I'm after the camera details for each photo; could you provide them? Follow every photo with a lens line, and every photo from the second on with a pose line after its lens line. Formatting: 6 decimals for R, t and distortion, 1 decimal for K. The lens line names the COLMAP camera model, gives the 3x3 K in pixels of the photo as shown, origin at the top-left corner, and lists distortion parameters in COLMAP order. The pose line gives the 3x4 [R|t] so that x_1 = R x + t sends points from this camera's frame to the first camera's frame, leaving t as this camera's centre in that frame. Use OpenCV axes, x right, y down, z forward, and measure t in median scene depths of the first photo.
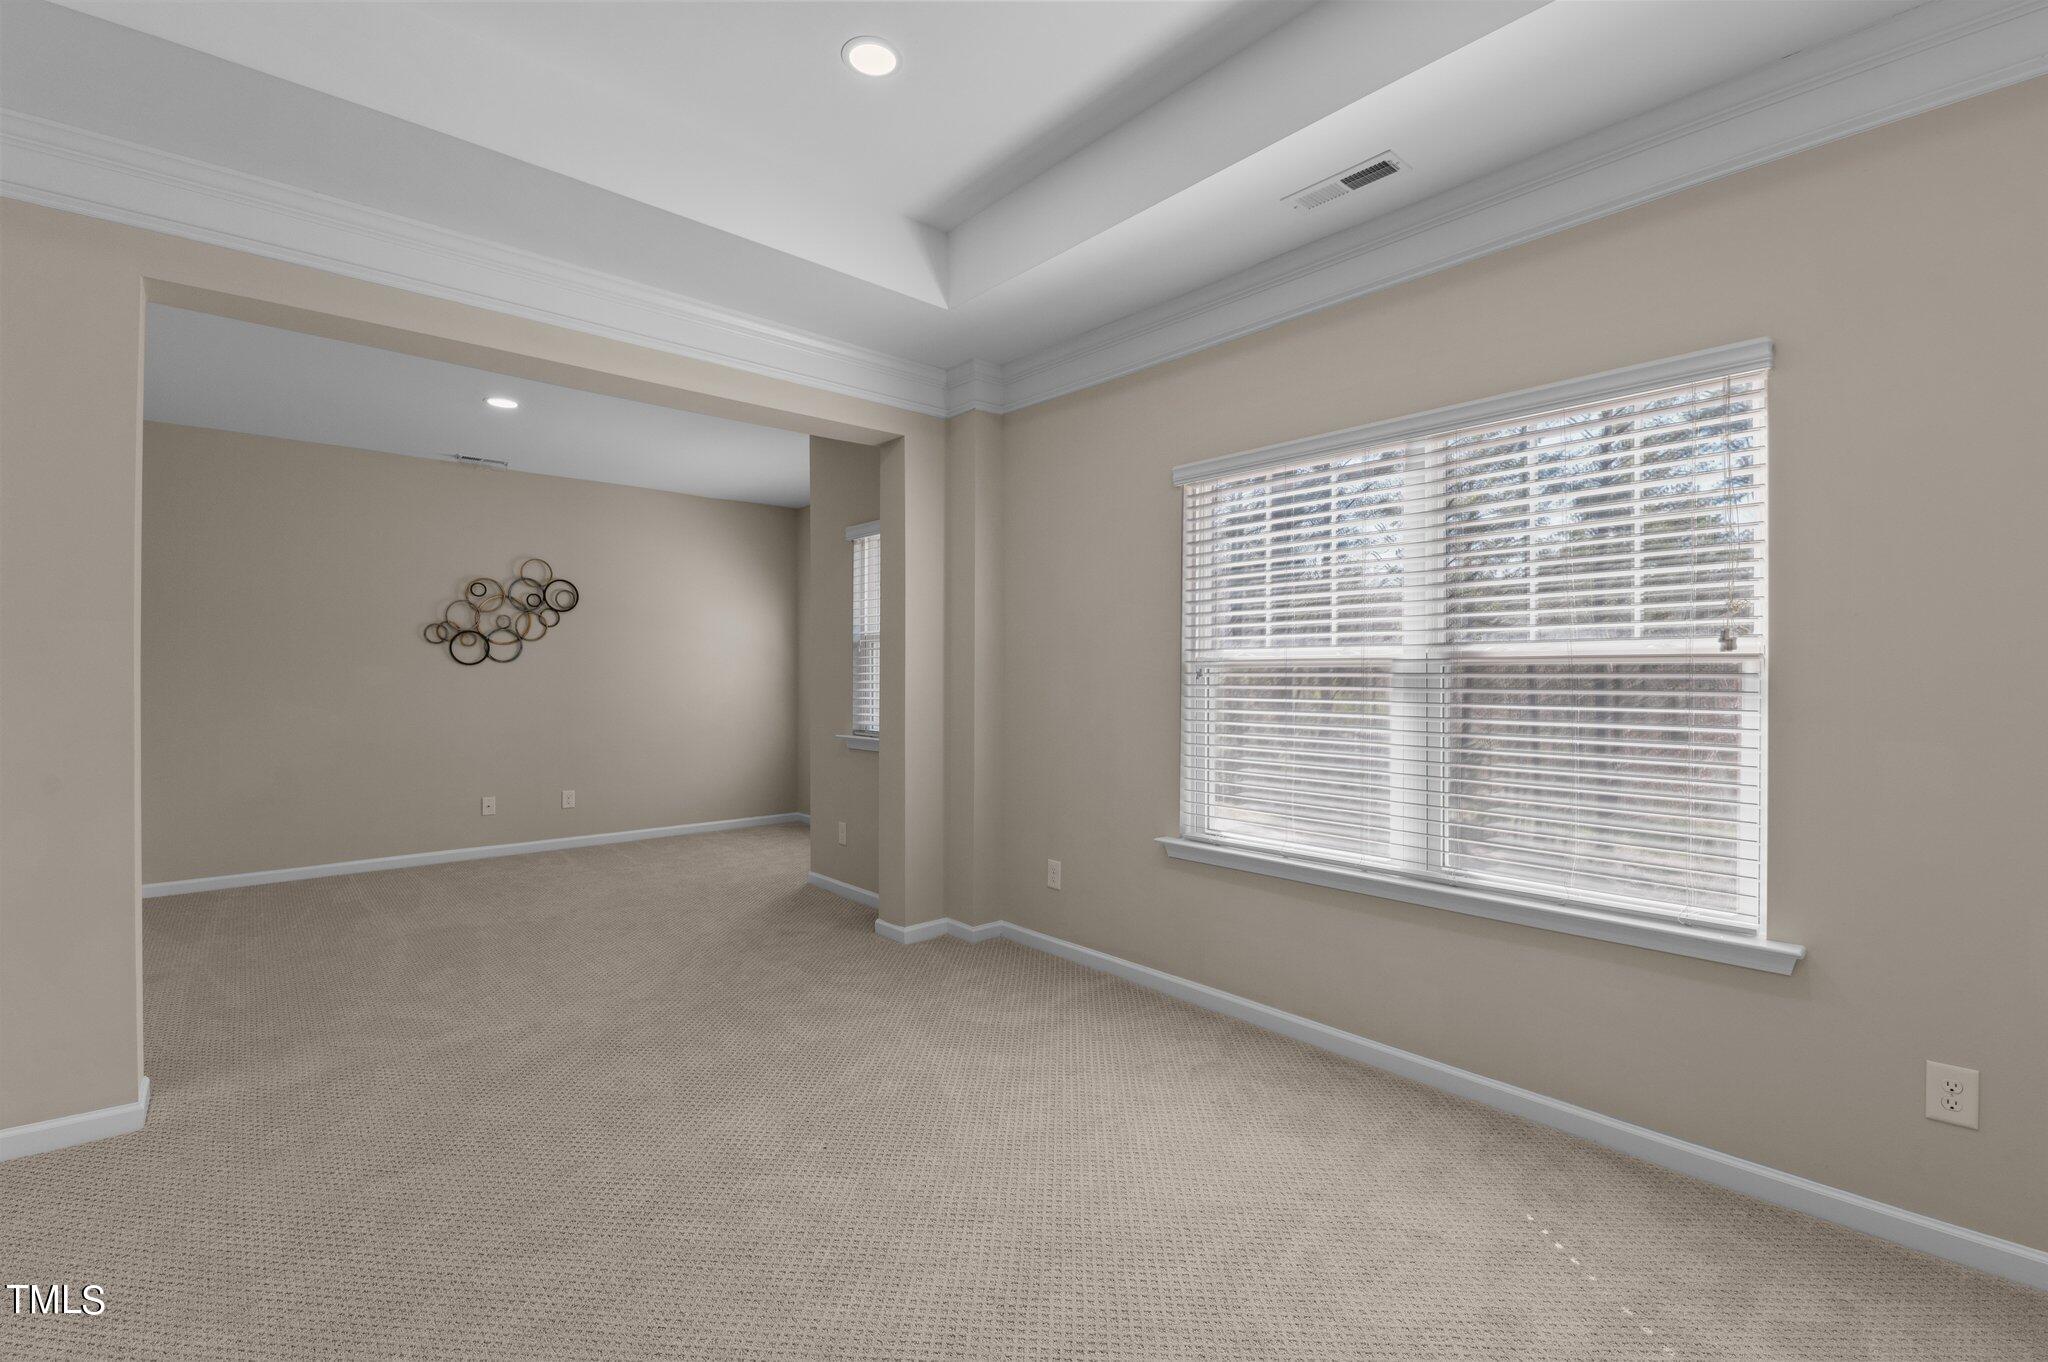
lens RADIAL K [[905.7, 0, 1009.4], [0, 905.7, 679.1], [0, 0, 1]] dist [-0.009457, -0.006868]
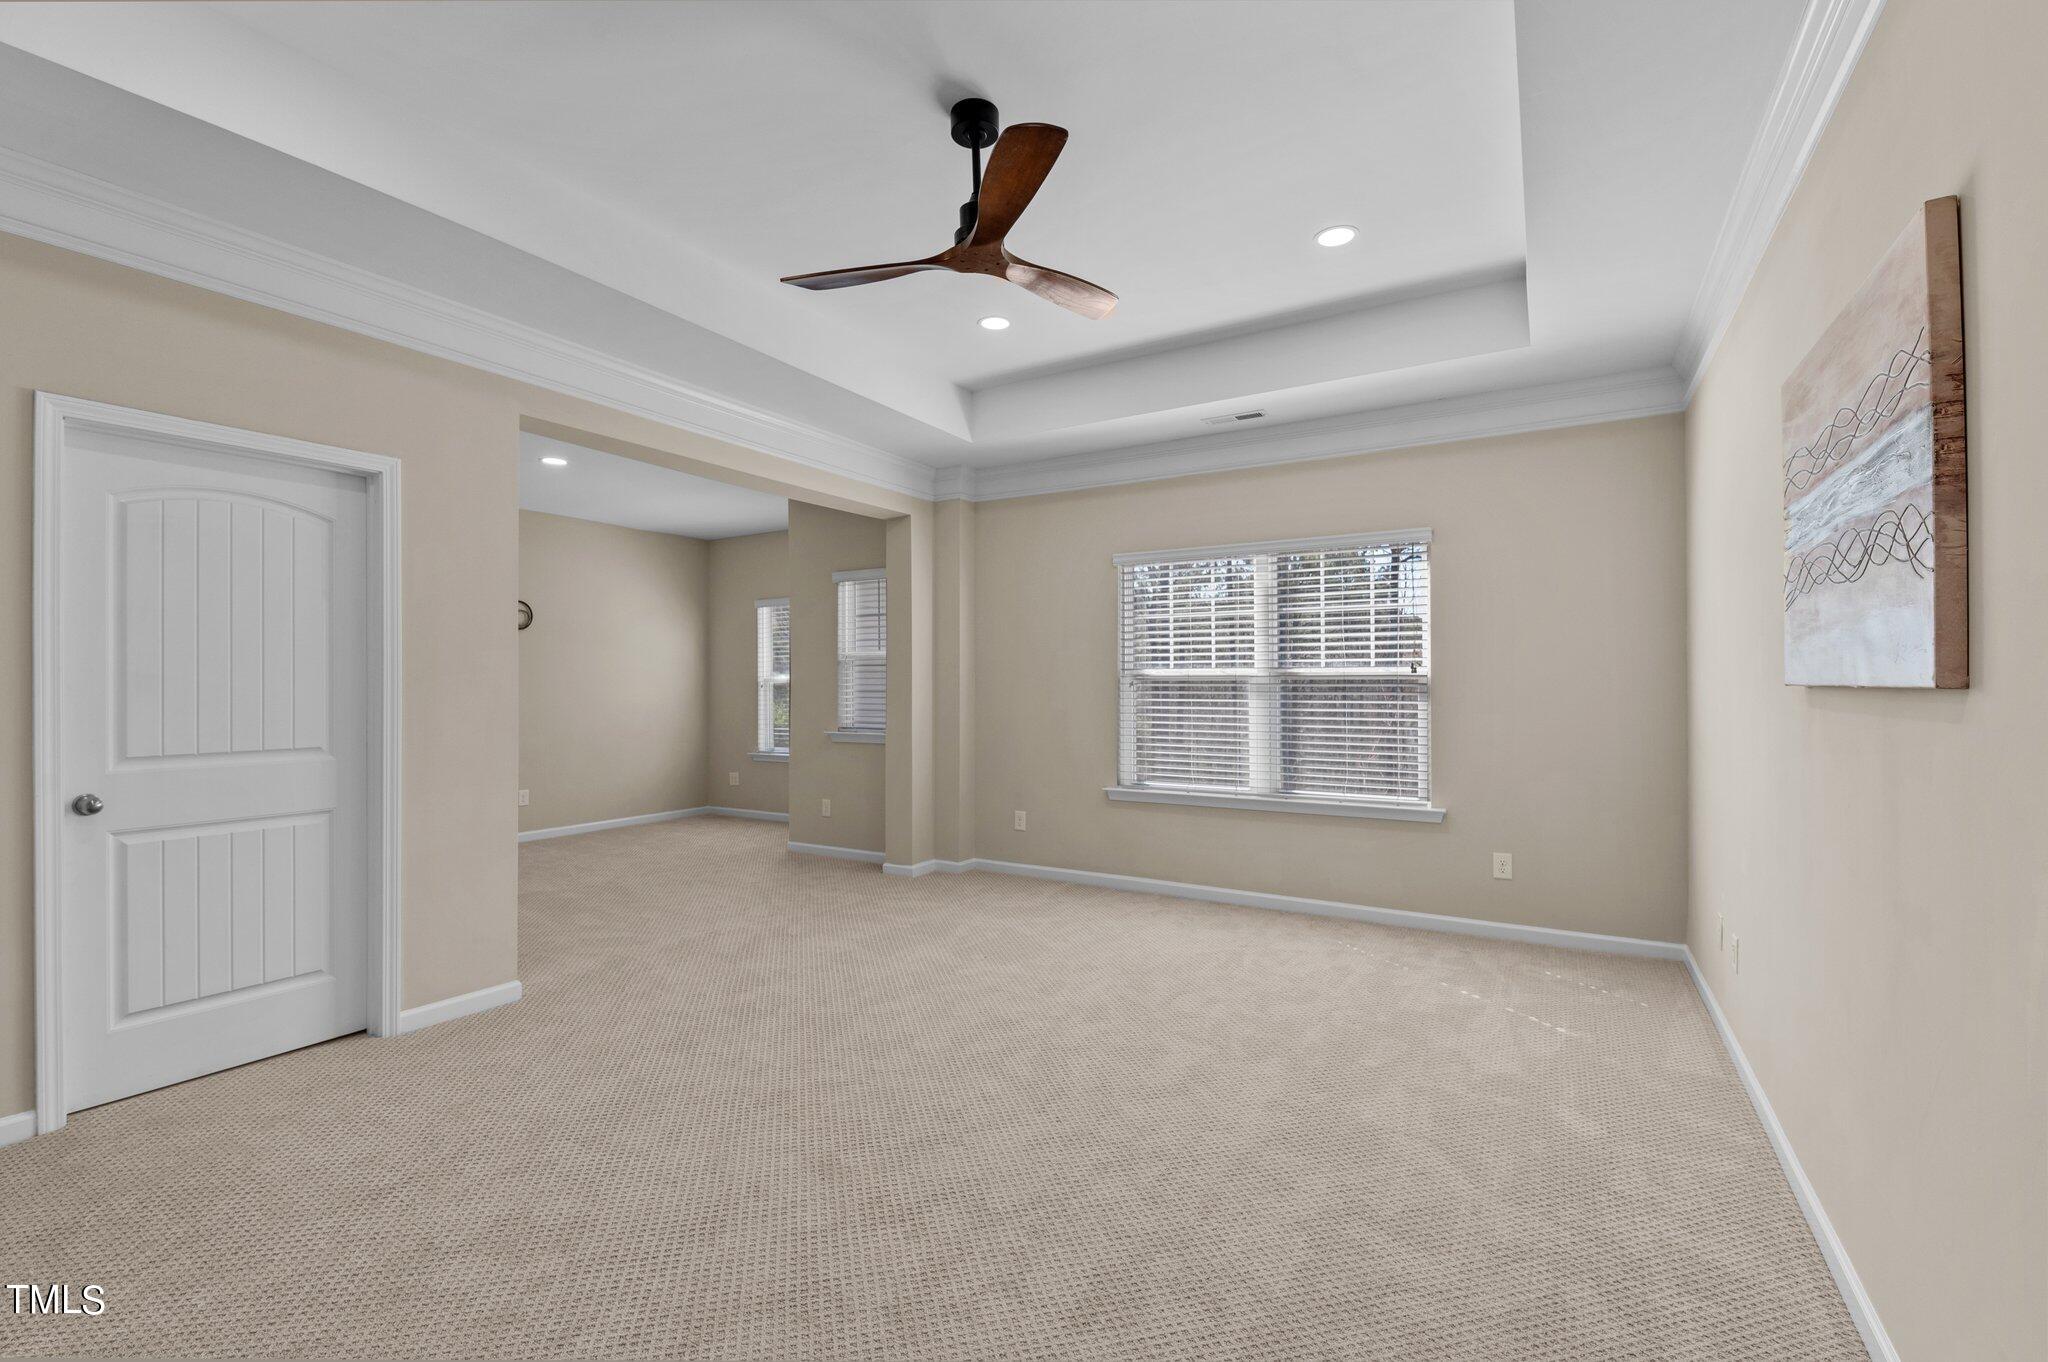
lens RADIAL K [[905.7, 0, 1021.1], [0, 905.7, 683.7], [0, 0, 1]] dist [-0.009457, -0.006868]
pose [[0.953382, -0.001795, 0.301759, -0.544291], [0.003446, 0.999982, -0.004938, 0.000253], [-0.301745, 0.005747, 0.953371, -0.563801]]
